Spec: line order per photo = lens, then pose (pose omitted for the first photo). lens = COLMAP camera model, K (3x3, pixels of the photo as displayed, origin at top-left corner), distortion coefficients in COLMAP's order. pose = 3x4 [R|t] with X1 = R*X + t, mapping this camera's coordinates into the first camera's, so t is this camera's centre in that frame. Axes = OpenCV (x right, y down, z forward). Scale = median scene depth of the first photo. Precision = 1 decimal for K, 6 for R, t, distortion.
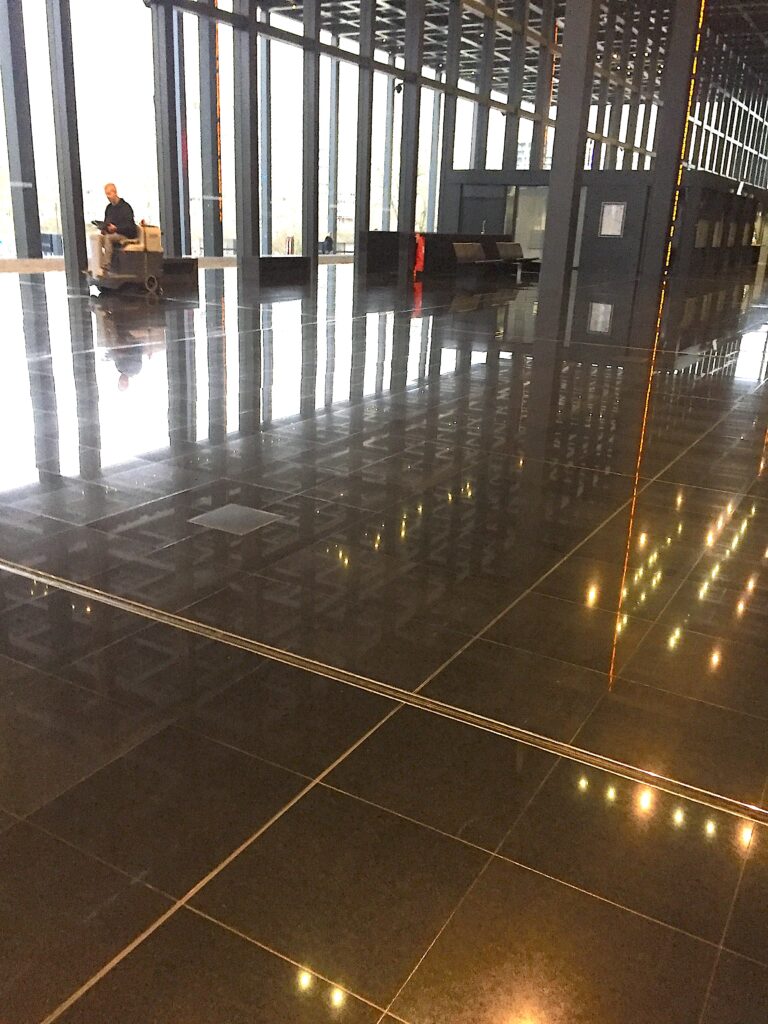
lens RADIAL K [[865.8, 0, 390.9], [0, 865.8, 513.2], [0, 0, 1]] dist [0.046524, -0.026947]
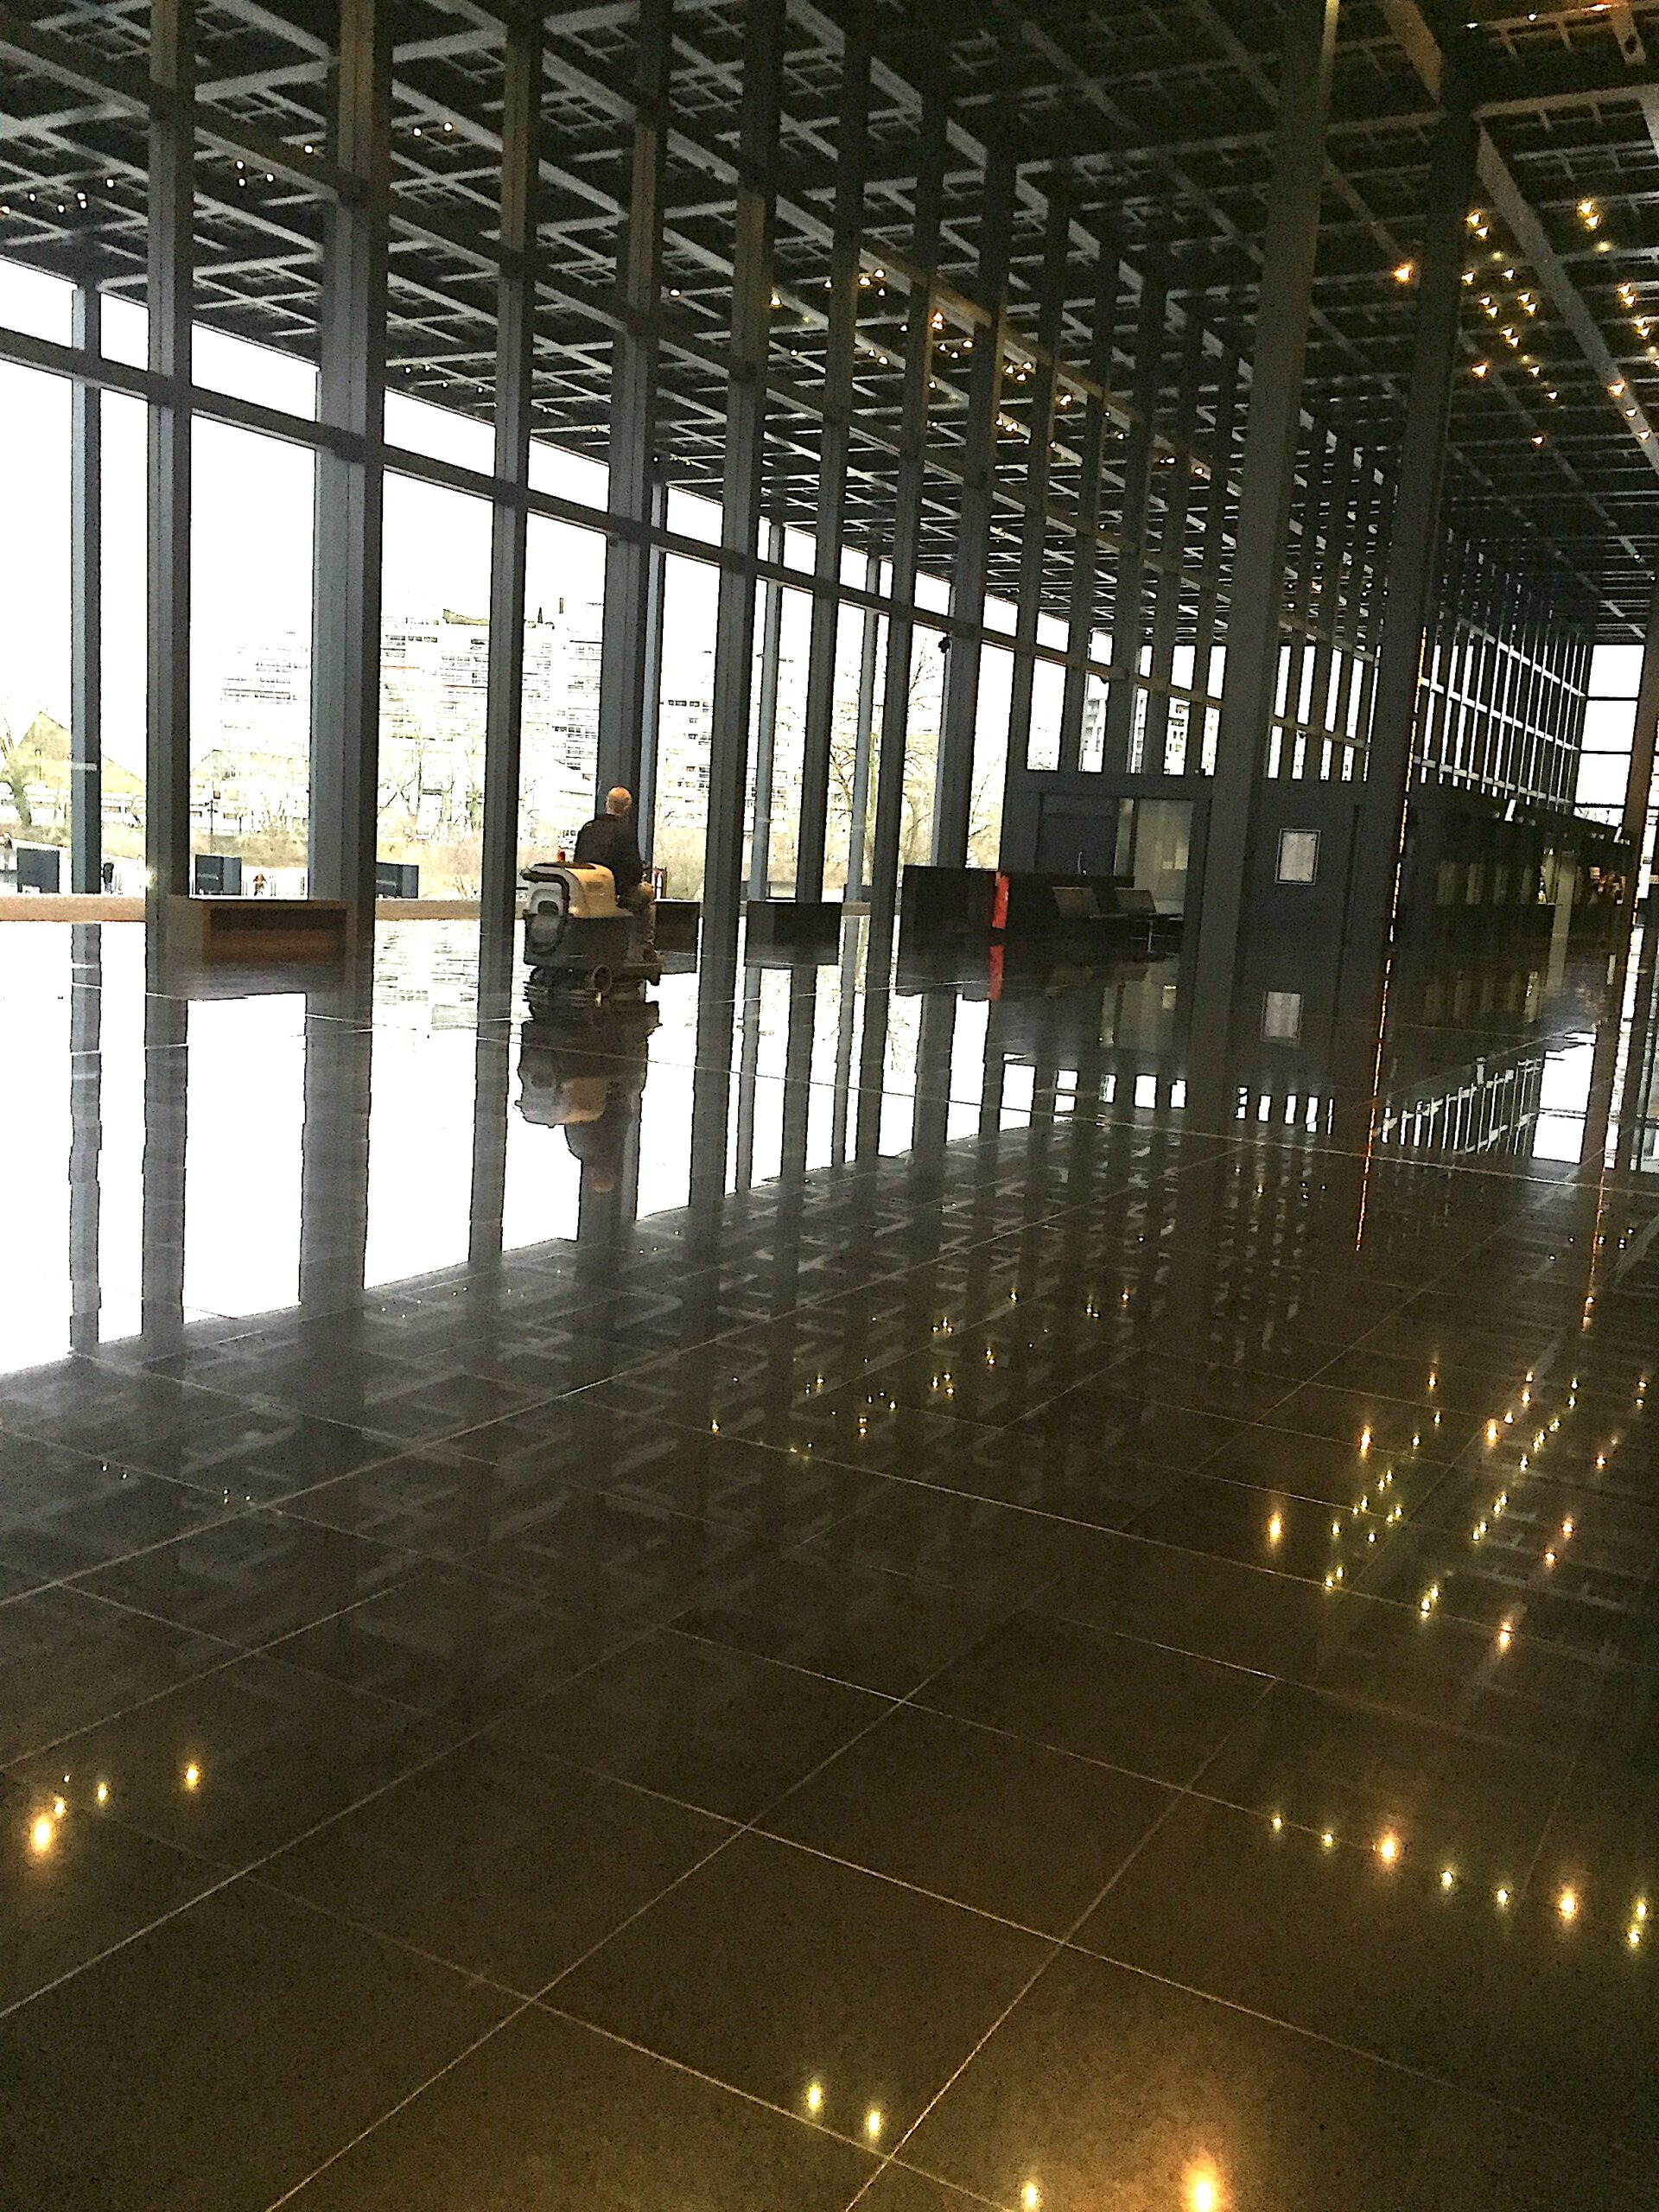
lens RADIAL K [[1870.3, 0, 817.4], [0, 1870.3, 1109.1], [0, 0, 1]] dist [0.046524, -0.026947]
pose [[0.999771, 0.021228, 0.002777, -0.058627], [-0.020378, 0.983368, -0.180476, 0.056993], [-0.006562, 0.180378, 0.983576, -0.181133]]
